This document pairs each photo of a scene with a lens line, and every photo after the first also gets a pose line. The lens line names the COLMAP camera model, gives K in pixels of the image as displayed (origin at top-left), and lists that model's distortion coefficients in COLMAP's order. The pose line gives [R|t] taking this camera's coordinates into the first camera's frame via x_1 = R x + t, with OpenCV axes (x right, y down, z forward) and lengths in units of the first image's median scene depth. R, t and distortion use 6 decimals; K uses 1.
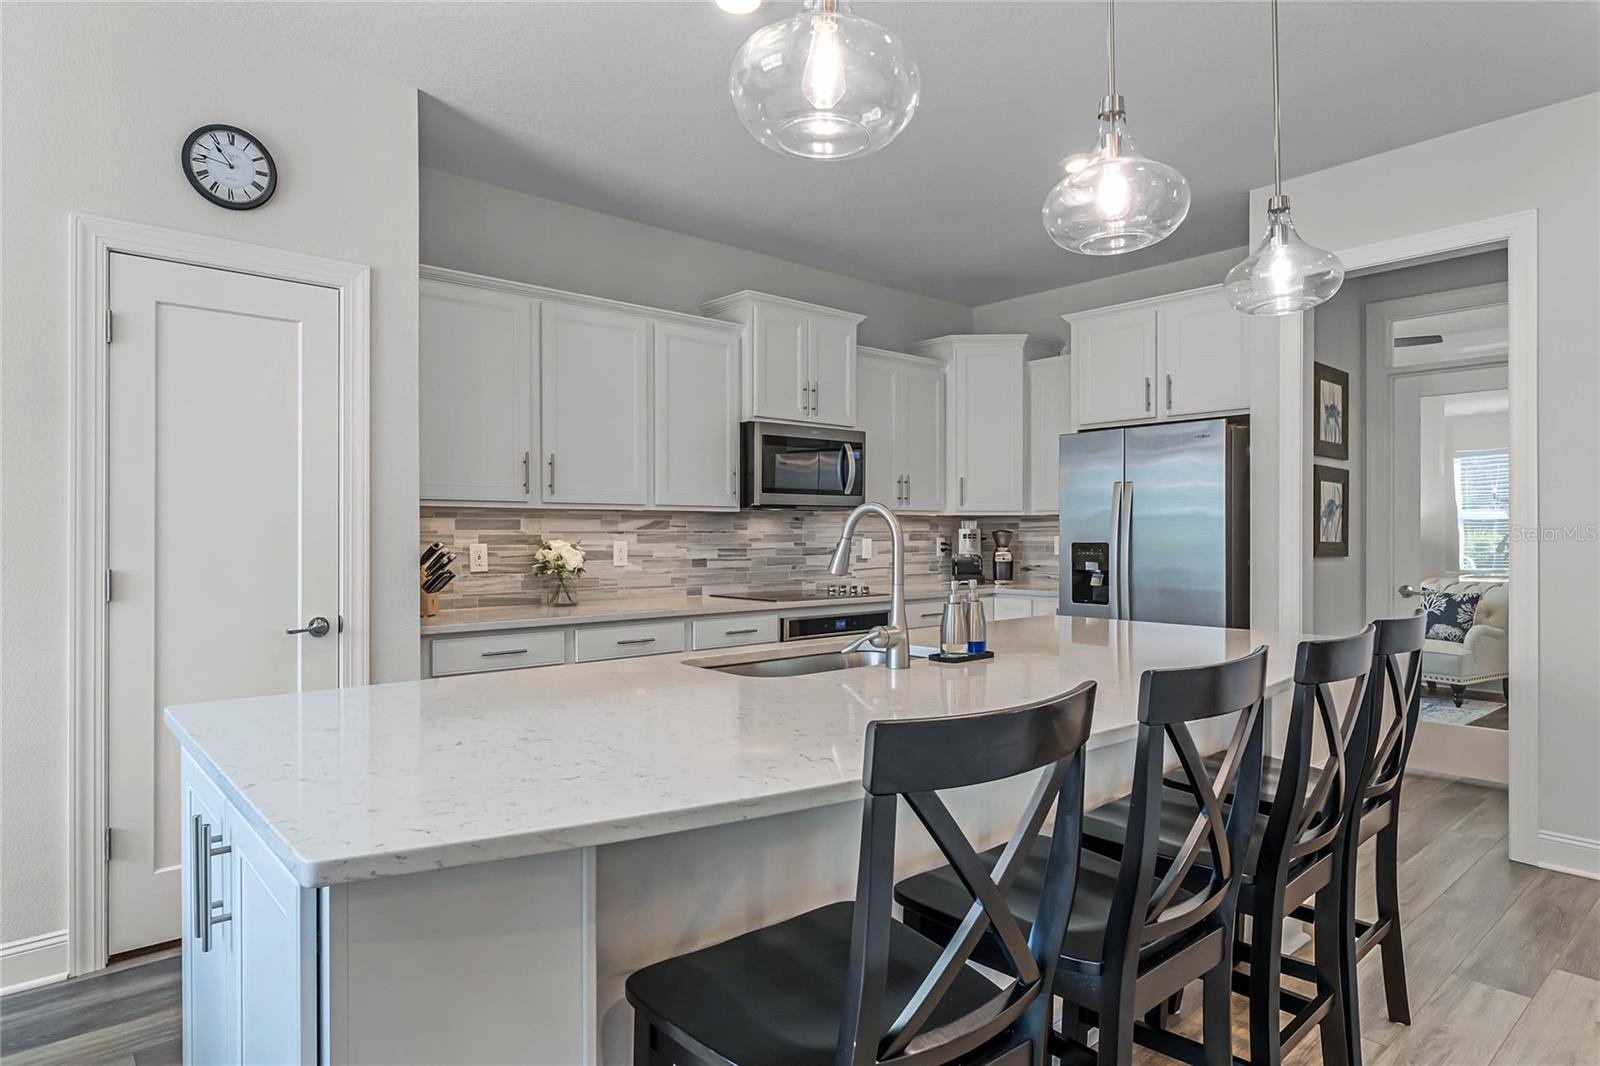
lens RADIAL K [[920.2, 0, 798.0], [0, 920.2, 531.2], [0, 0, 1]] dist [0.005391, 0.000131]
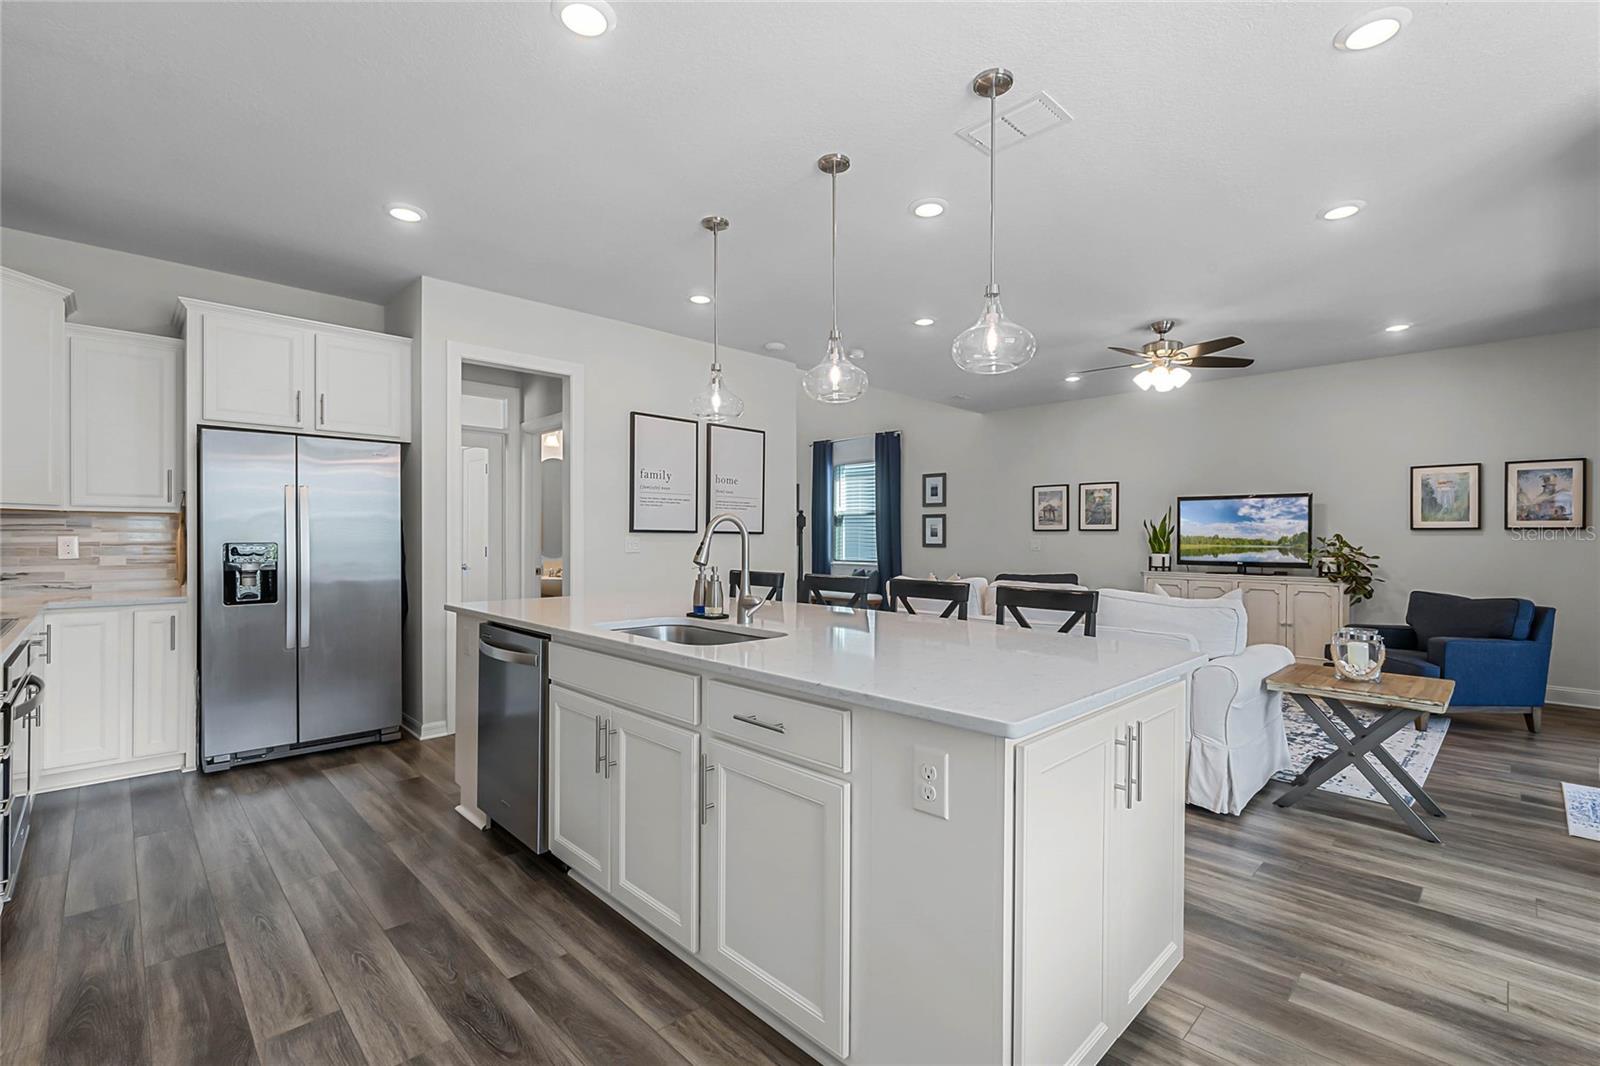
lens RADIAL K [[729.5, 0, 793.1], [0, 729.5, 533.7], [0, 0, 1]] dist [-0.004515, -0.000248]
pose [[-0.028435, 0.003630, 0.999589, -0.552685], [-0.004931, 0.999981, -0.003771, 0.003035], [-0.999583, -0.005036, -0.028416, 0.475825]]
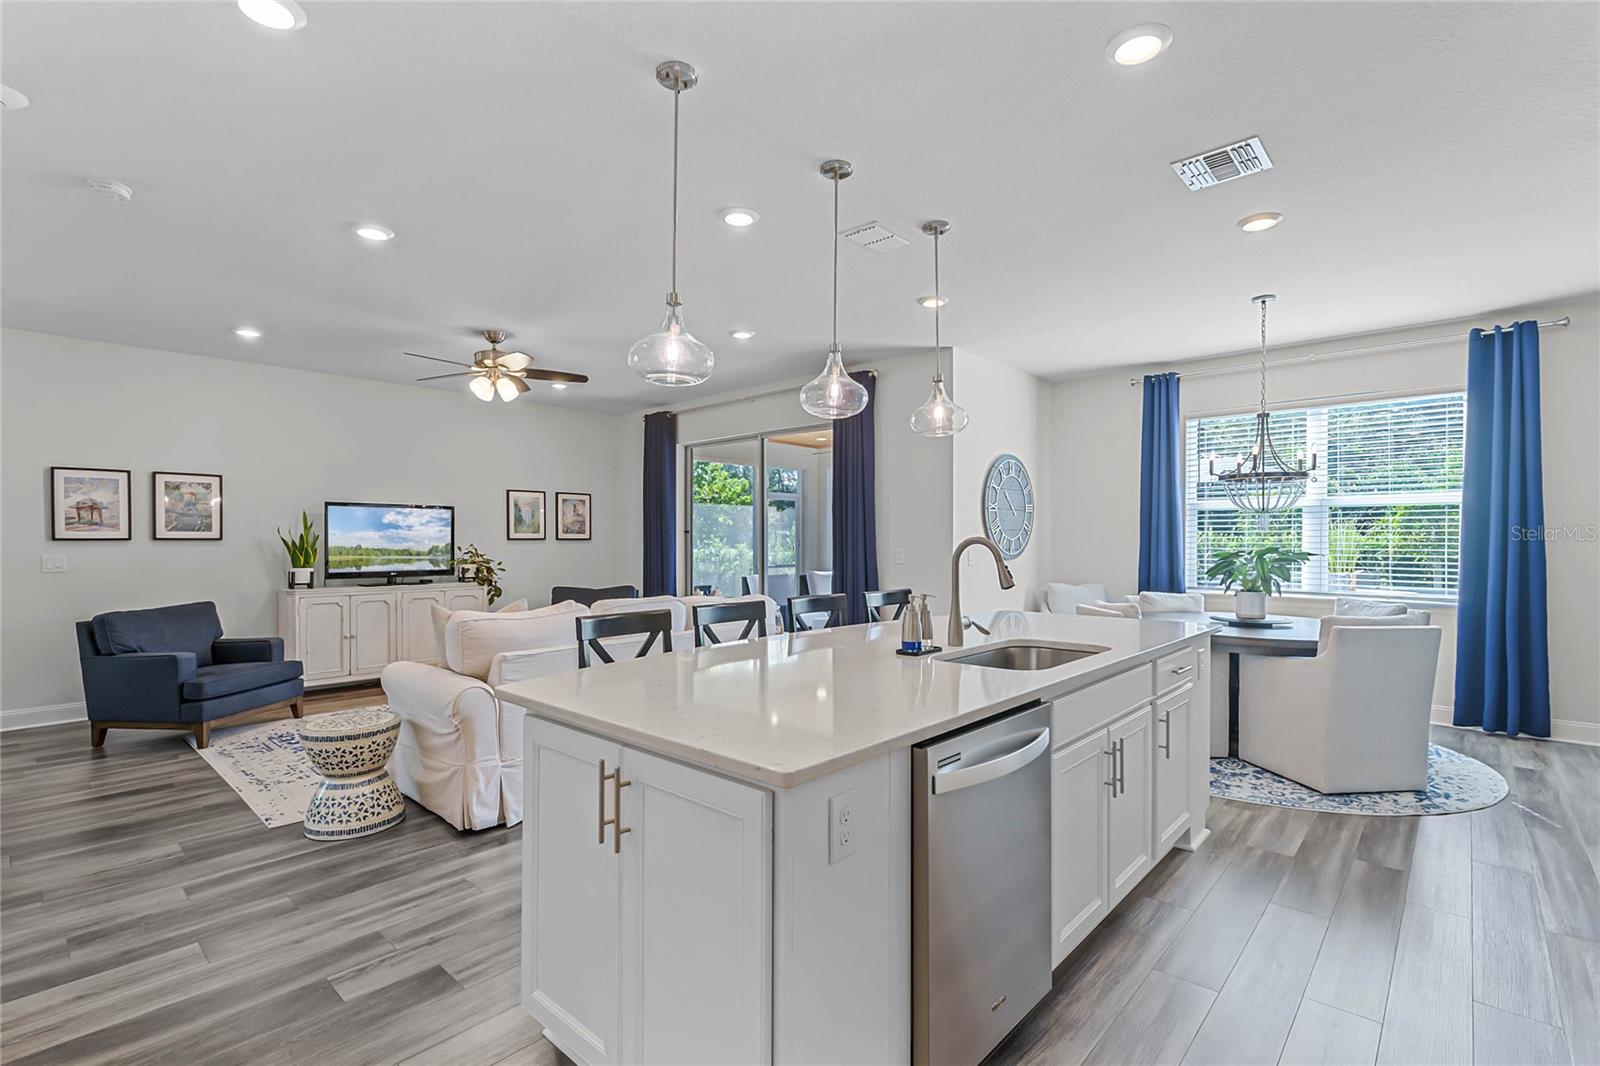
lens RADIAL K [[765.8, 0, 806.7], [0, 765.8, 542.3], [0, 0, 1]] dist [-0.007865, 0.004189]
pose [[-0.995798, 0.001074, -0.091569, 0.210849], [0.001078, 0.999999, 0.000004, -0.008816], [0.091569, -0.000095, -0.995799, 1.105895]]
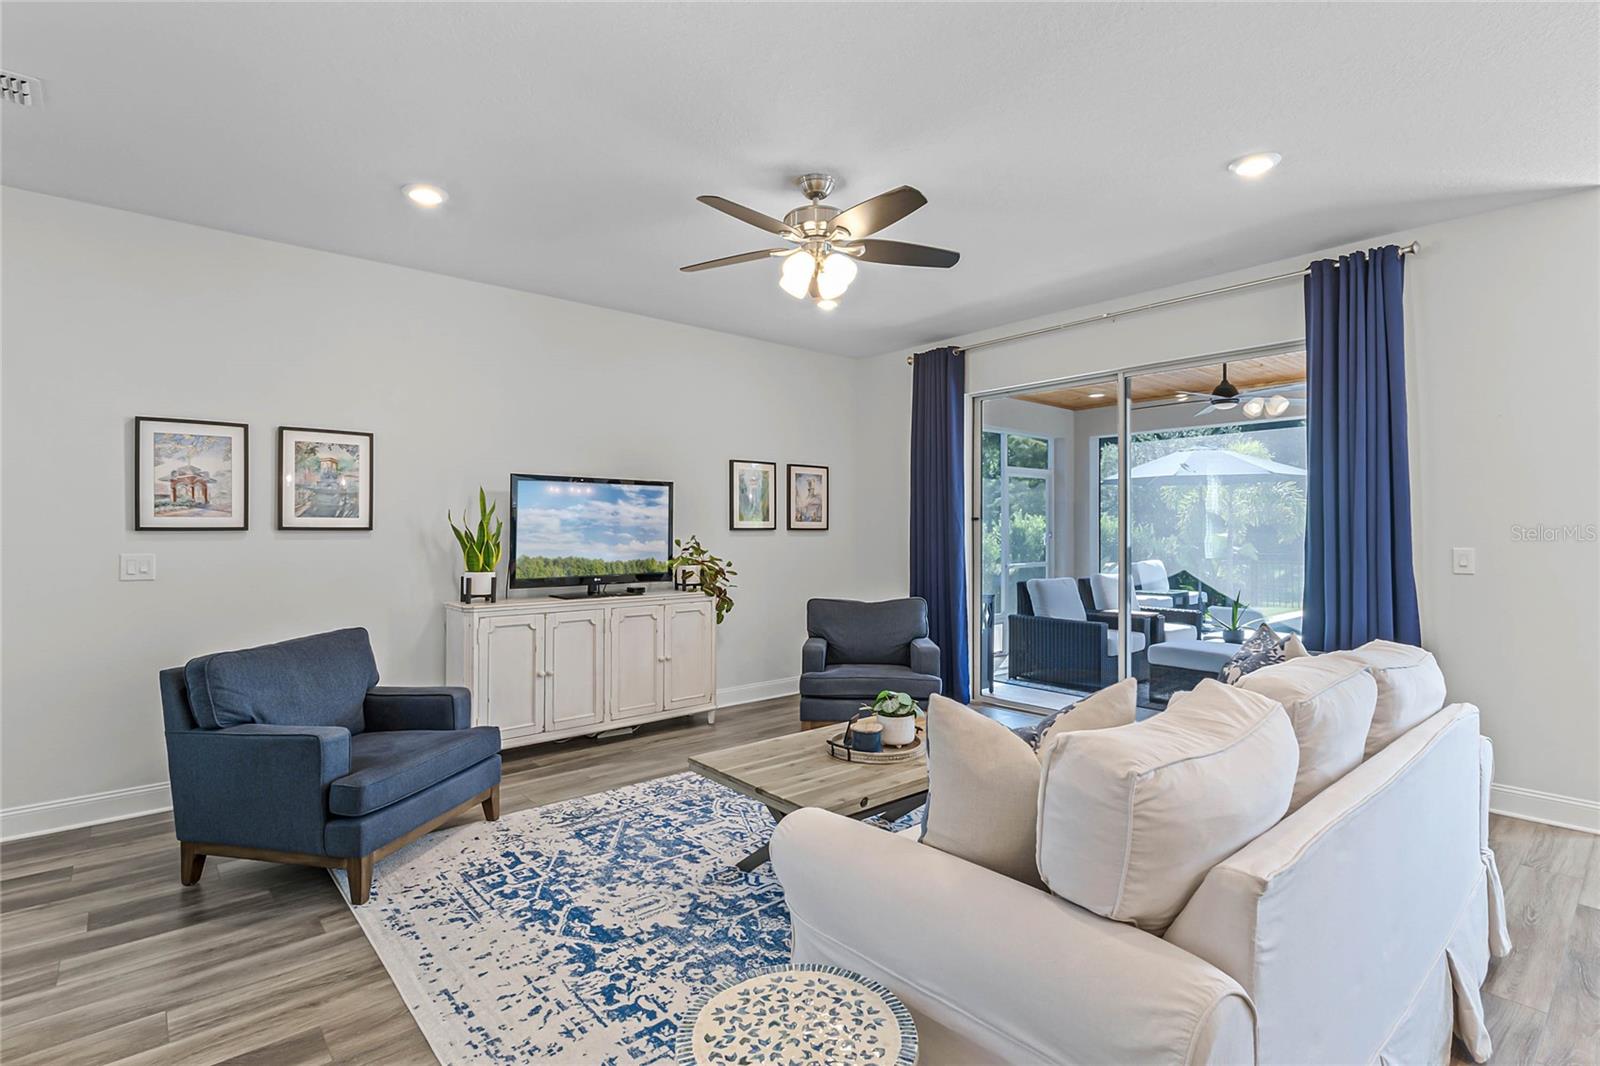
lens RADIAL K [[765.8, 0, 784.5], [0, 765.8, 521.5], [0, 0, 1]] dist [-0.007865, 0.004189]
pose [[-0.999762, -0.000256, 0.021800, 0.606387], [-0.000550, 0.999909, -0.013460, -0.012472], [-0.021794, -0.013469, -0.999672, 0.564214]]
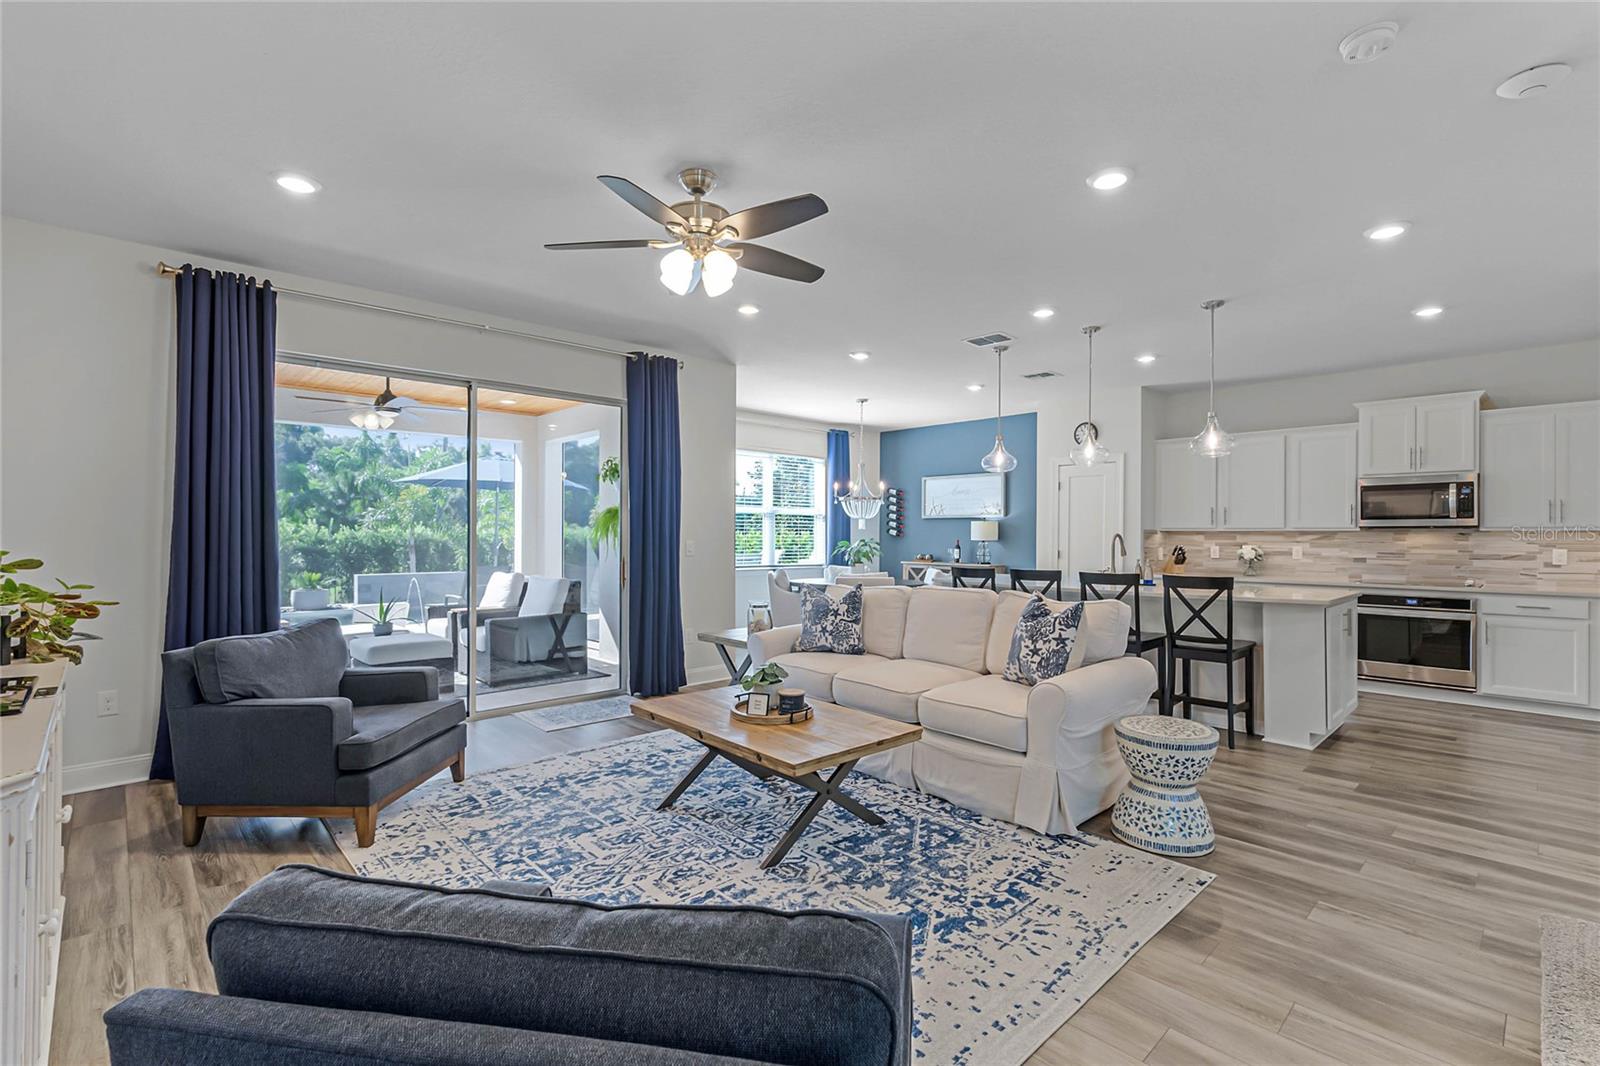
lens RADIAL K [[729.5, 0, 806.4], [0, 729.5, 533.2], [0, 0, 1]] dist [-0.004515, -0.000248]
pose [[0.040129, -0.001625, -0.999193, 1.290004], [-0.004023, 0.999990, -0.001787, -0.010119], [0.999186, 0.004091, 0.040122, -0.092205]]
